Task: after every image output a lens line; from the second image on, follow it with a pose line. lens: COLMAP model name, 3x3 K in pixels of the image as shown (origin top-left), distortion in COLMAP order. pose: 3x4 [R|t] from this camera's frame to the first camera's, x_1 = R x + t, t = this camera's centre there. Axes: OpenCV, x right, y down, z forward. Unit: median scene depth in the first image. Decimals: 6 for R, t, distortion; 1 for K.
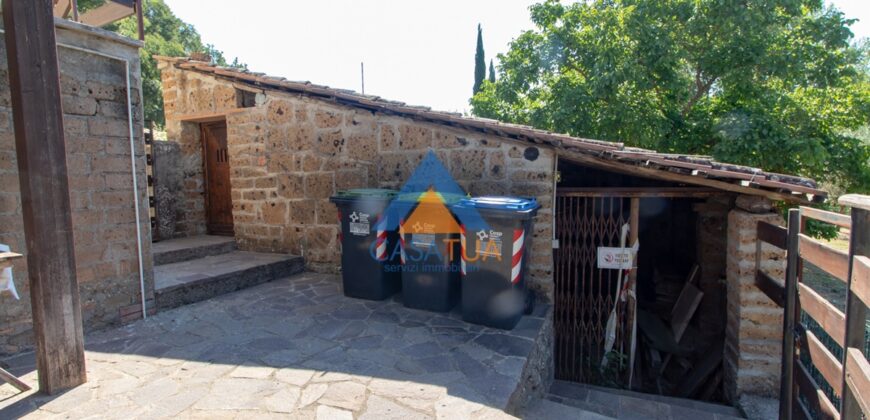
lens RADIAL K [[351.5, 0, 435.0], [0, 351.5, 210.0], [0, 0, 1]] dist [-0.001270, 0.000002]
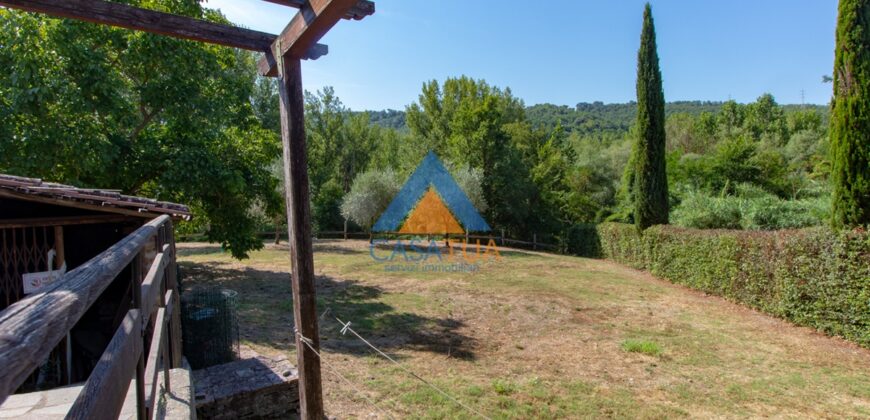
lens RADIAL K [[454.4, 0, 435.0], [0, 454.4, 210.0], [0, 0, 1]] dist [-0.001042, -0.000335]
pose [[0.418723, -0.038680, 0.907290, -0.122395], [0.104886, 0.994466, -0.006010, 0.024024], [-0.902036, 0.097678, 0.420463, -0.348655]]
